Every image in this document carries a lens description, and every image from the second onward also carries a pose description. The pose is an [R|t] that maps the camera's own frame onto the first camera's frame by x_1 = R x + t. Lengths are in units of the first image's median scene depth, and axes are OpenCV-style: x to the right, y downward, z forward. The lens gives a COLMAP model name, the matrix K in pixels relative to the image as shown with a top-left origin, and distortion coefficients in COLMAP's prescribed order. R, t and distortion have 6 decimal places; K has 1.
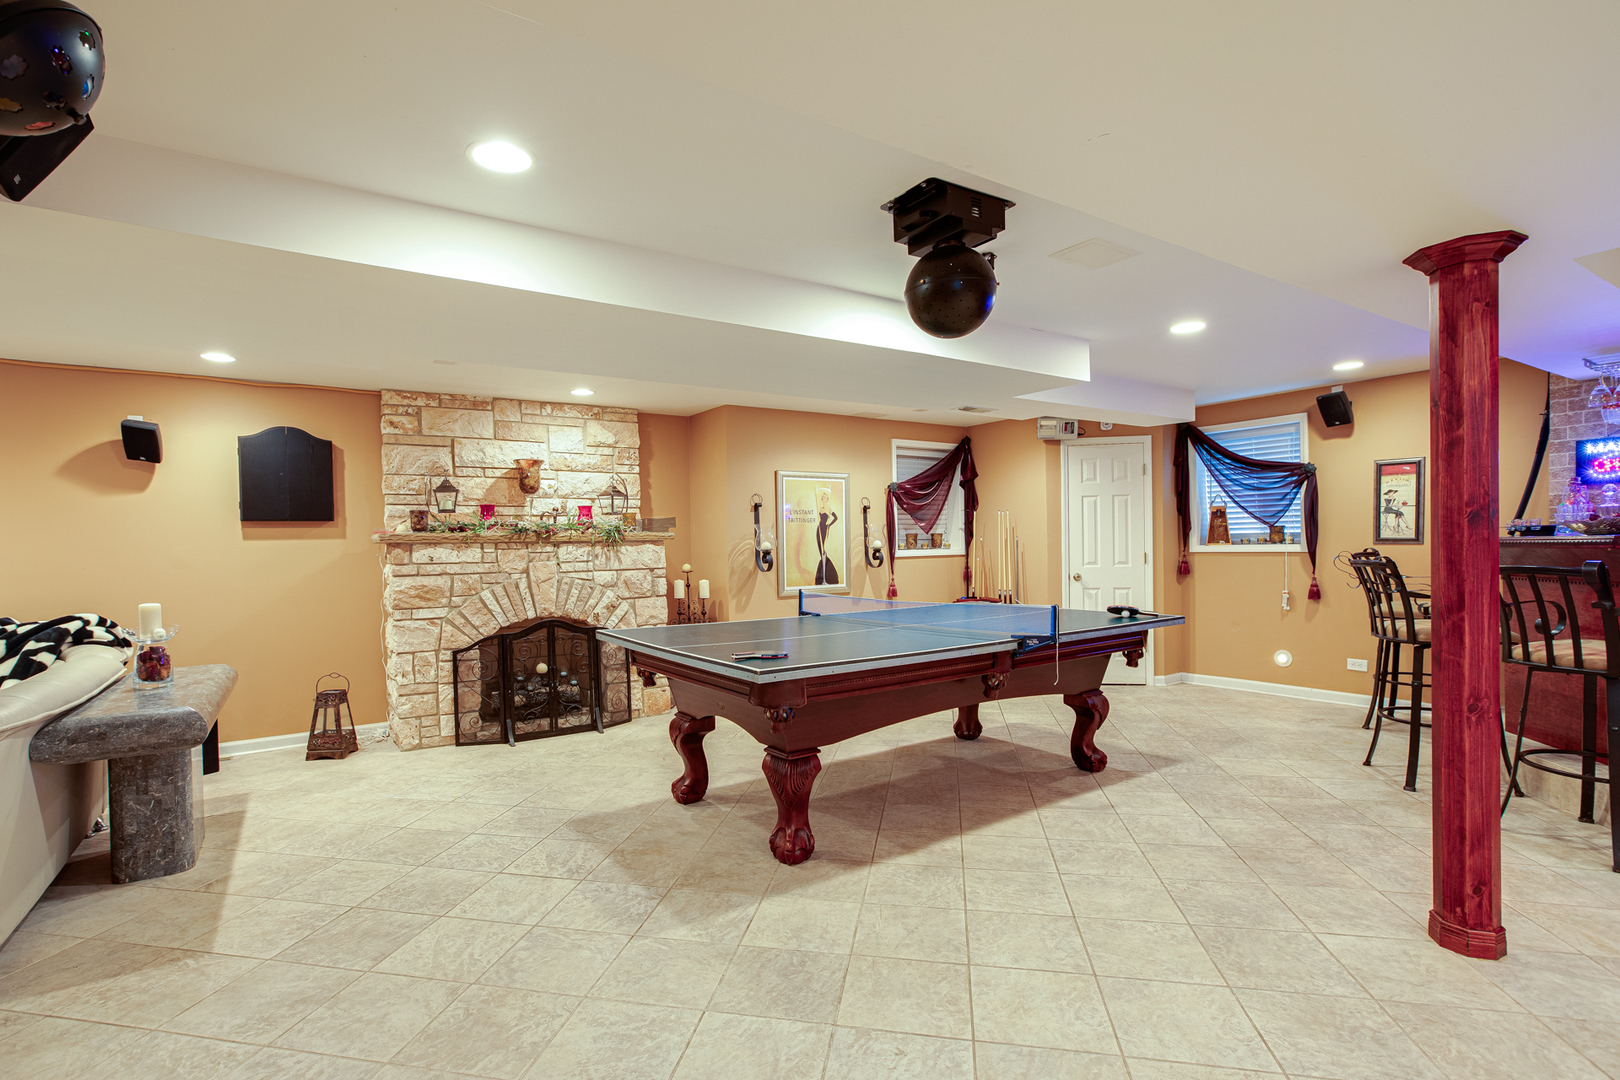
lens RADIAL K [[763.0, 0, 817.4], [0, 763.0, 547.7], [0, 0, 1]] dist [-0.001970, 0.004011]
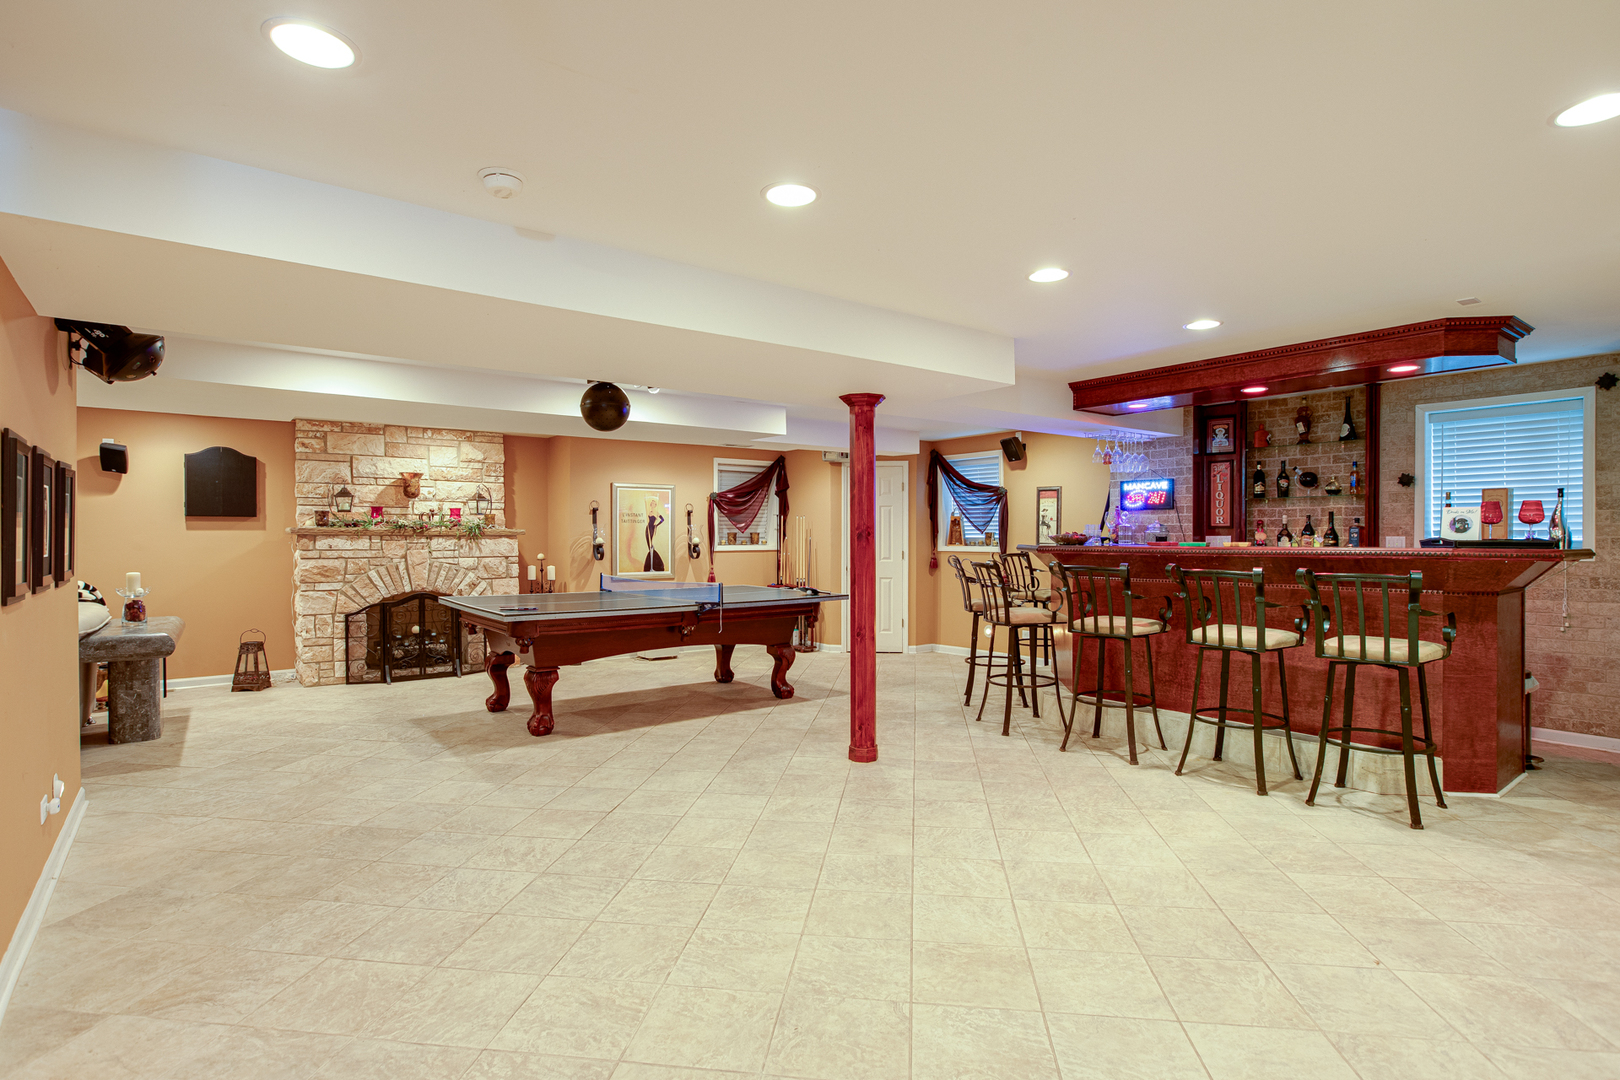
lens RADIAL K [[763.0, 0, 801.8], [0, 763.0, 536.2], [0, 0, 1]] dist [-0.001970, 0.004011]
pose [[0.998375, 0.018386, 0.053943, 0.259801], [-0.018131, 0.999822, -0.005201, -0.011881], [-0.054029, 0.004214, 0.998530, -0.404465]]
